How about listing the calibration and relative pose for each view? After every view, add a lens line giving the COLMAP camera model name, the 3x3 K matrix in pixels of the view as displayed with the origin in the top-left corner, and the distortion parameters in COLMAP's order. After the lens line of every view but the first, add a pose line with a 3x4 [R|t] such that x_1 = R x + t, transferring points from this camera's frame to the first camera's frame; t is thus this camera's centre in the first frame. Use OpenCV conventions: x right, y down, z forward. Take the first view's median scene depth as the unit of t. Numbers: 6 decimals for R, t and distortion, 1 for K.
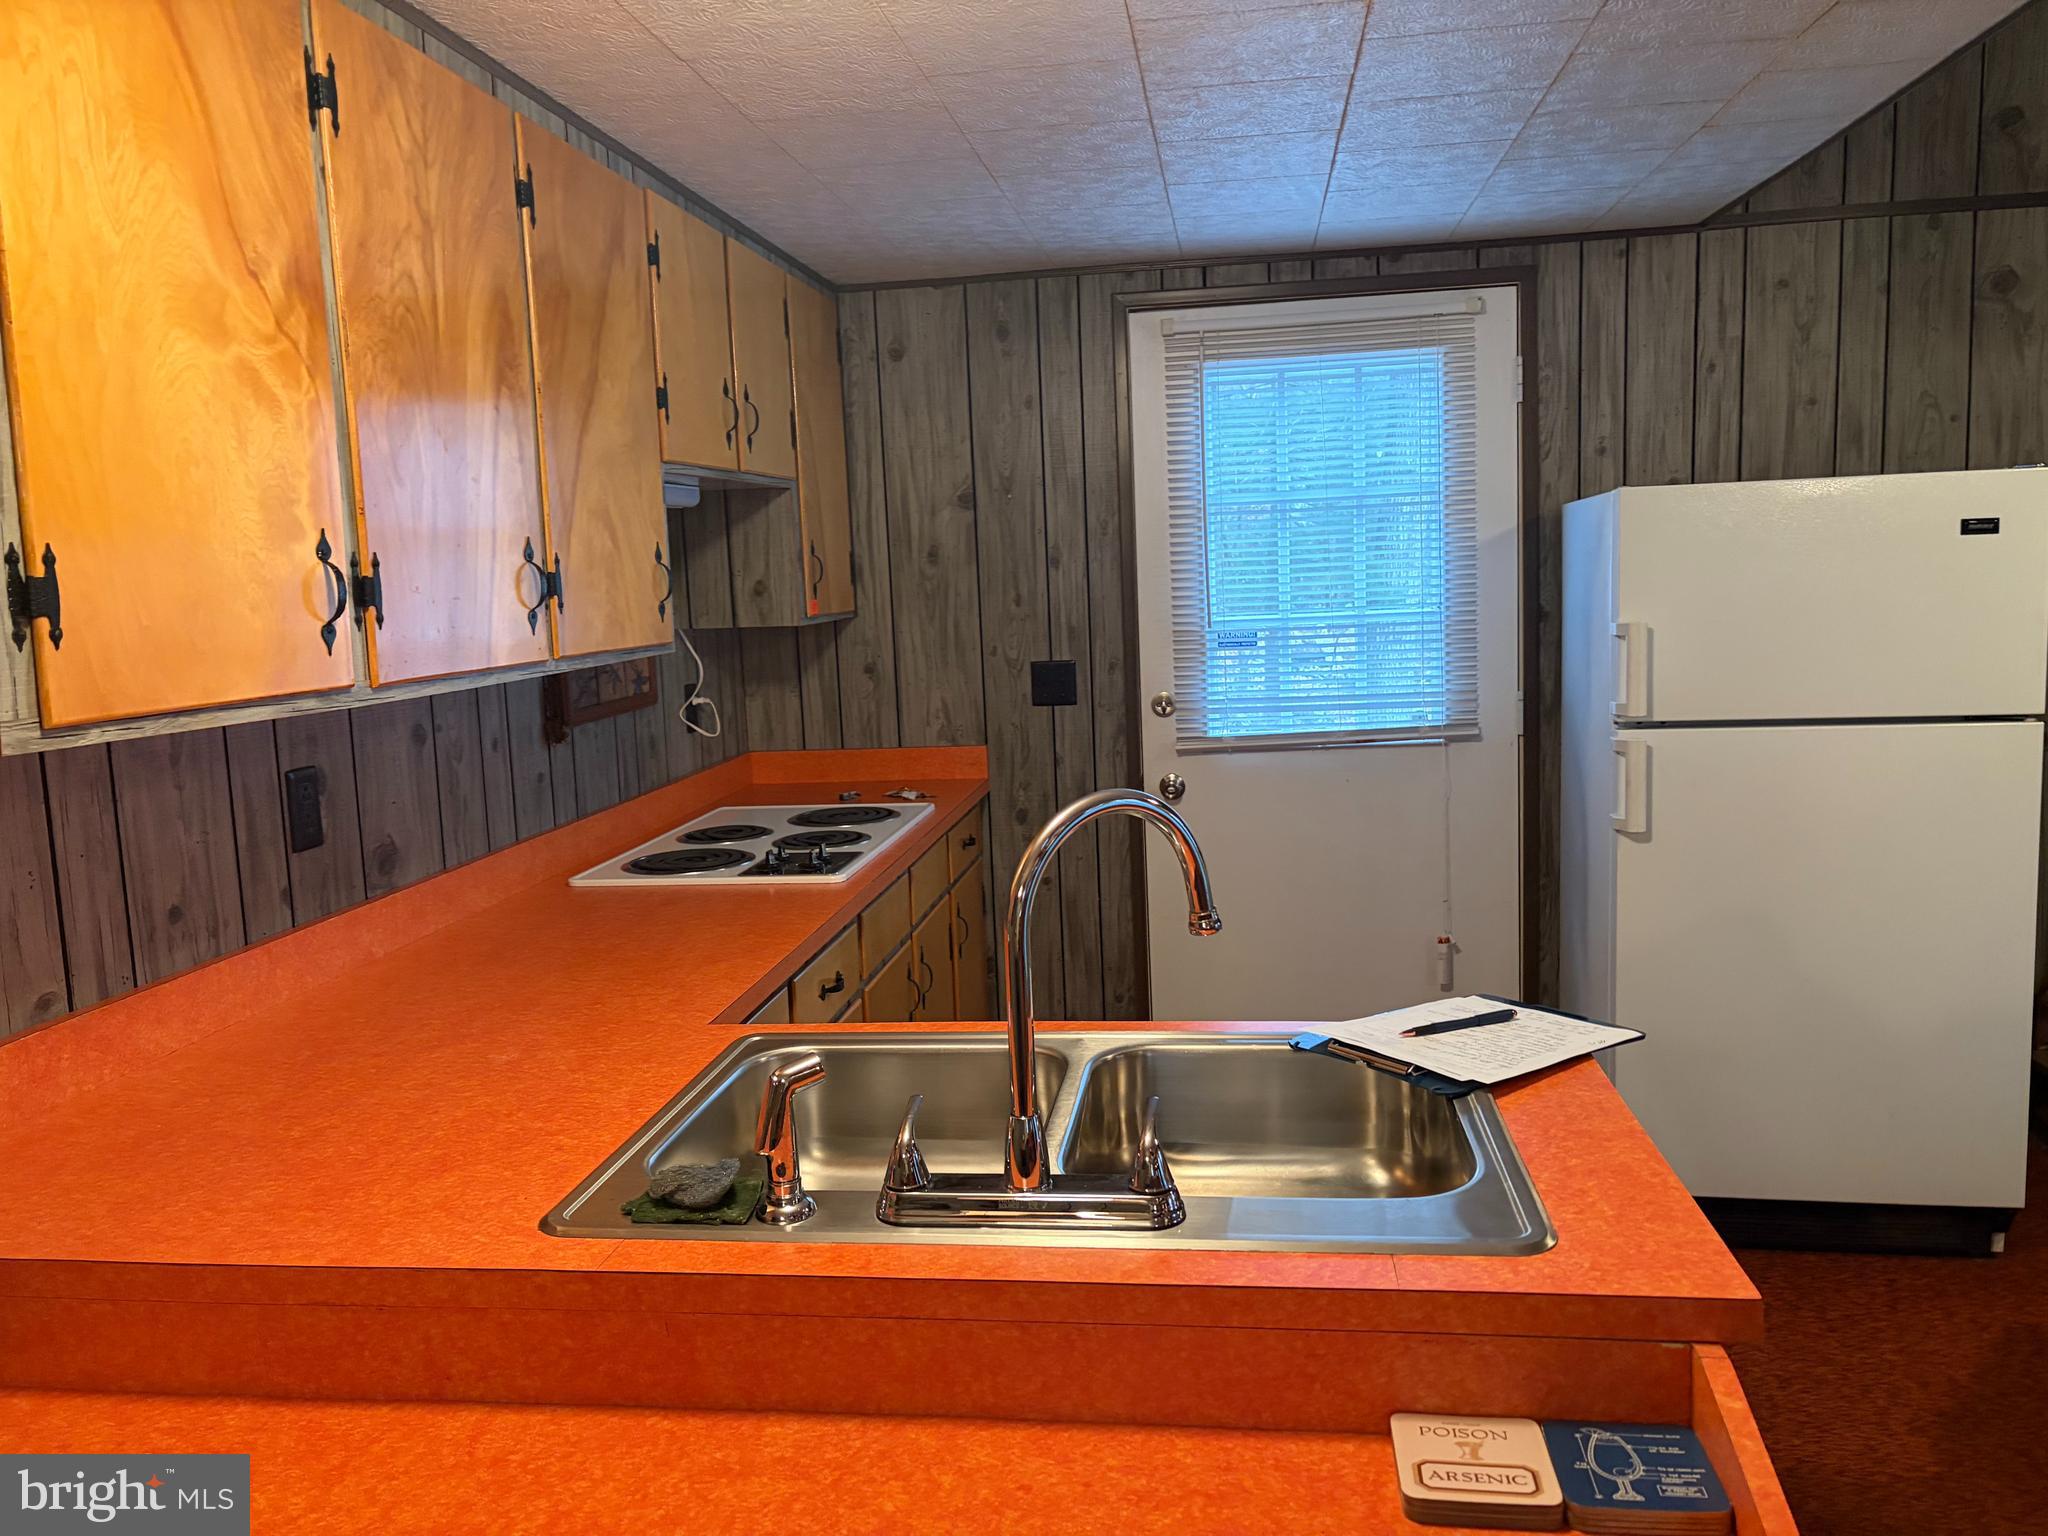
lens RADIAL K [[1554.6, 0, 1040.7], [0, 1554.6, 788.8], [0, 0, 1]] dist [0.056238, -0.066996]
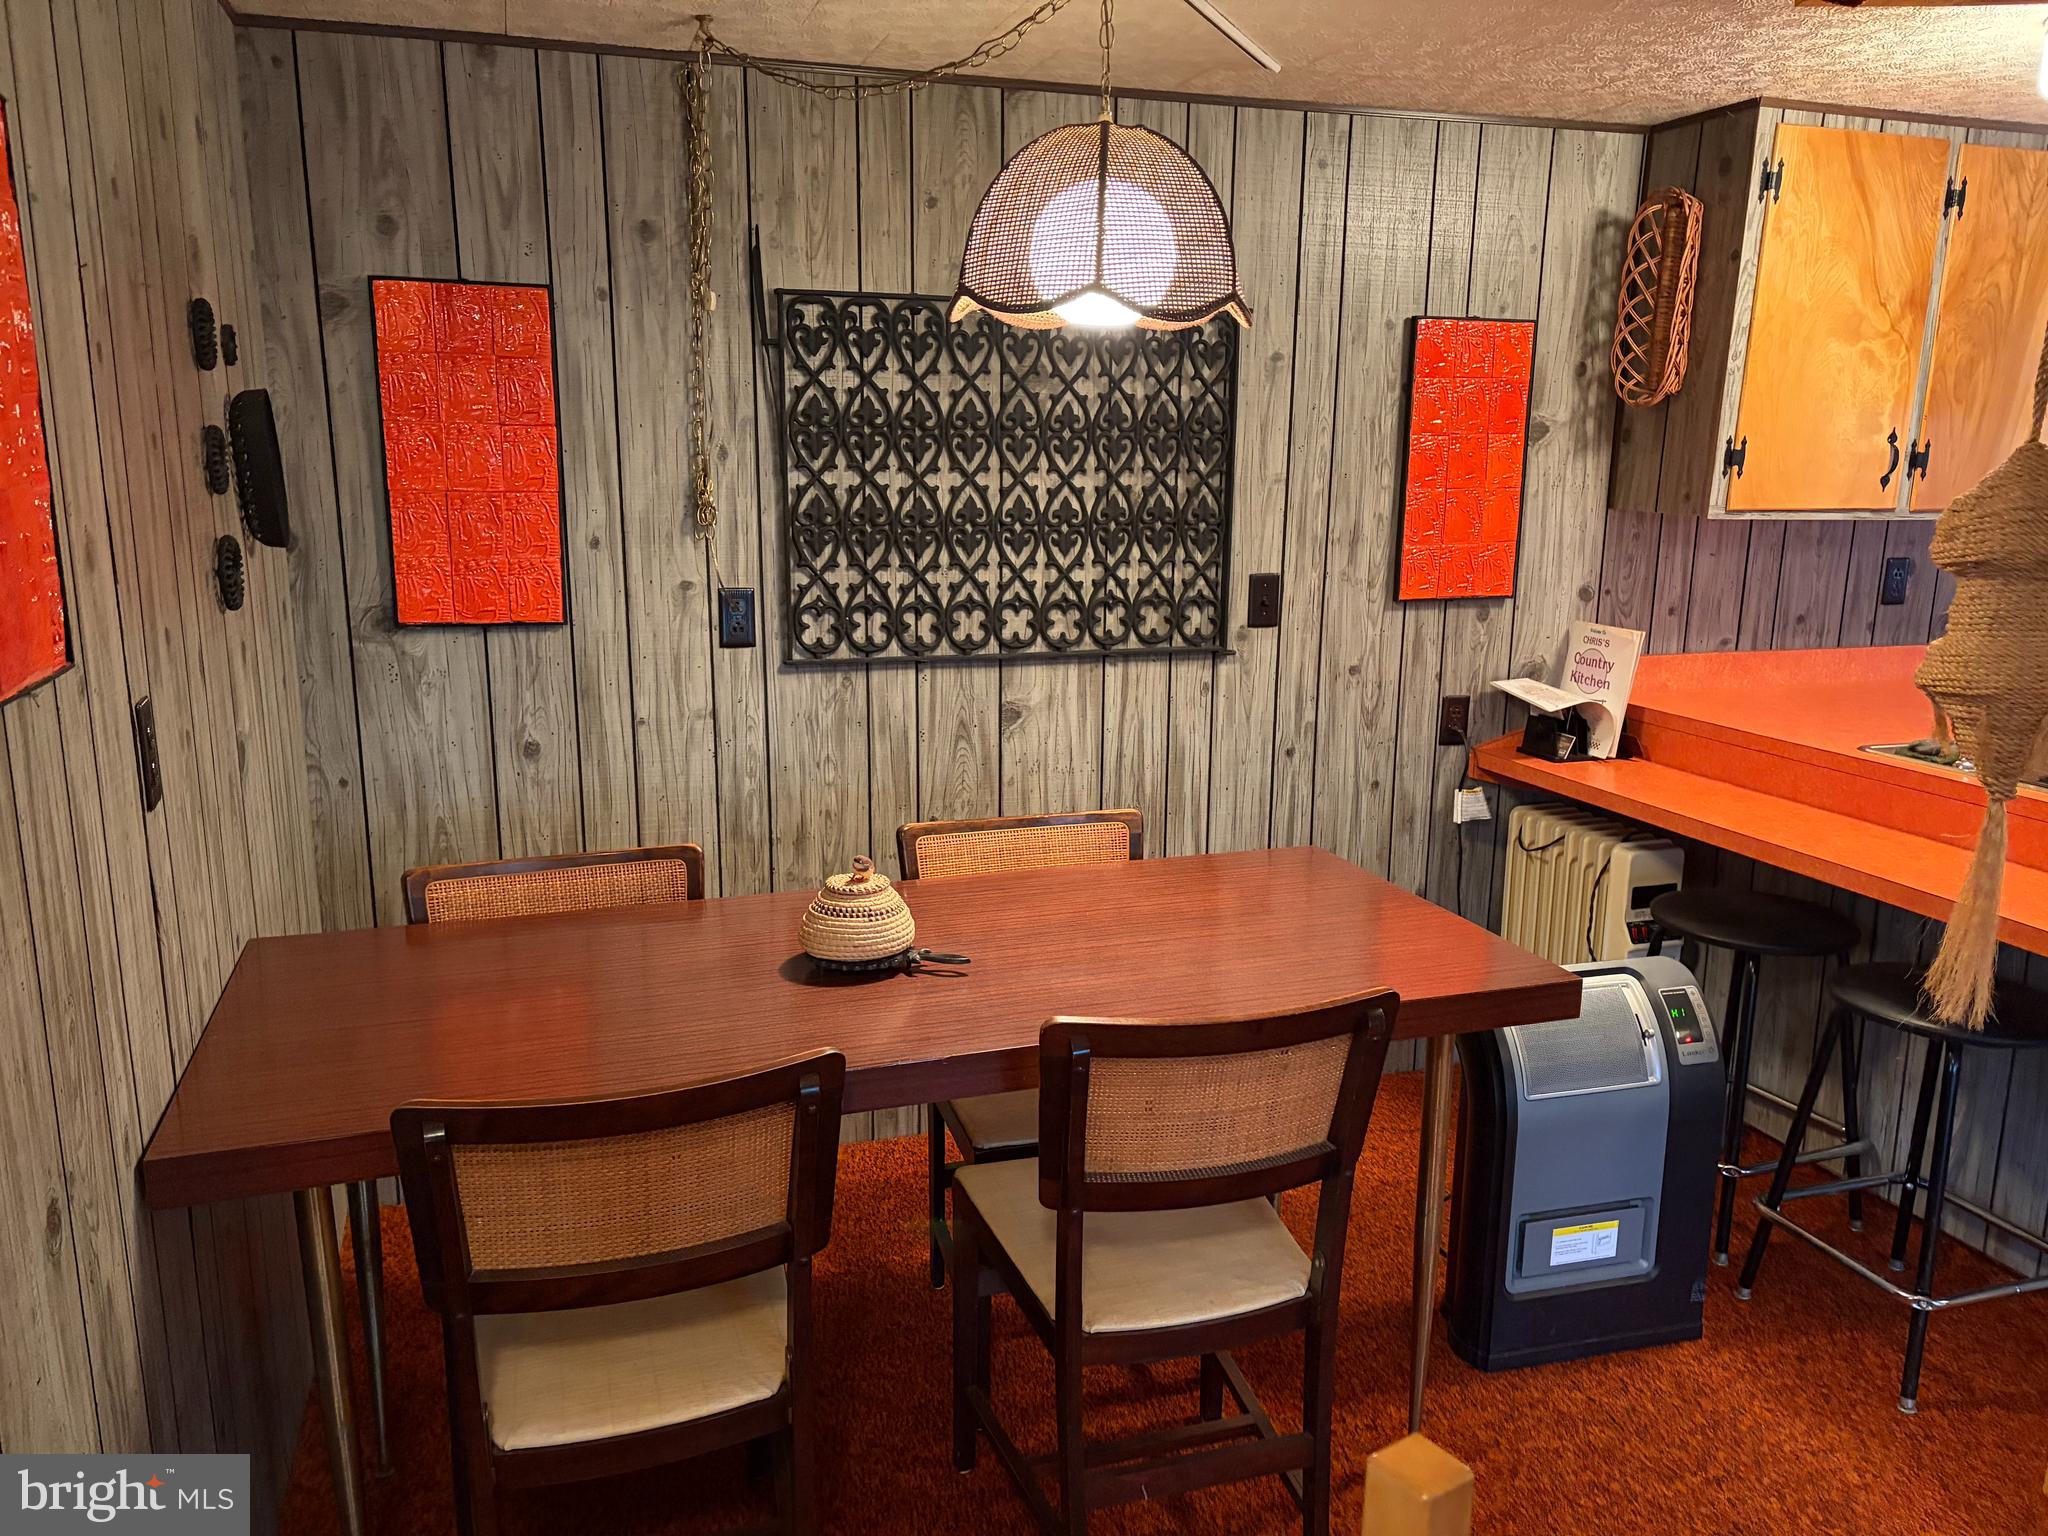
lens RADIAL K [[1554.6, 0, 1040.7], [0, 1554.6, 788.8], [0, 0, 1]] dist [0.056238, -0.066996]
pose [[0.443352, 0.230358, -0.866241, 0.371677], [-0.149300, 0.971890, 0.182040, 0.032694], [0.883826, 0.048622, 0.465282, -0.359106]]
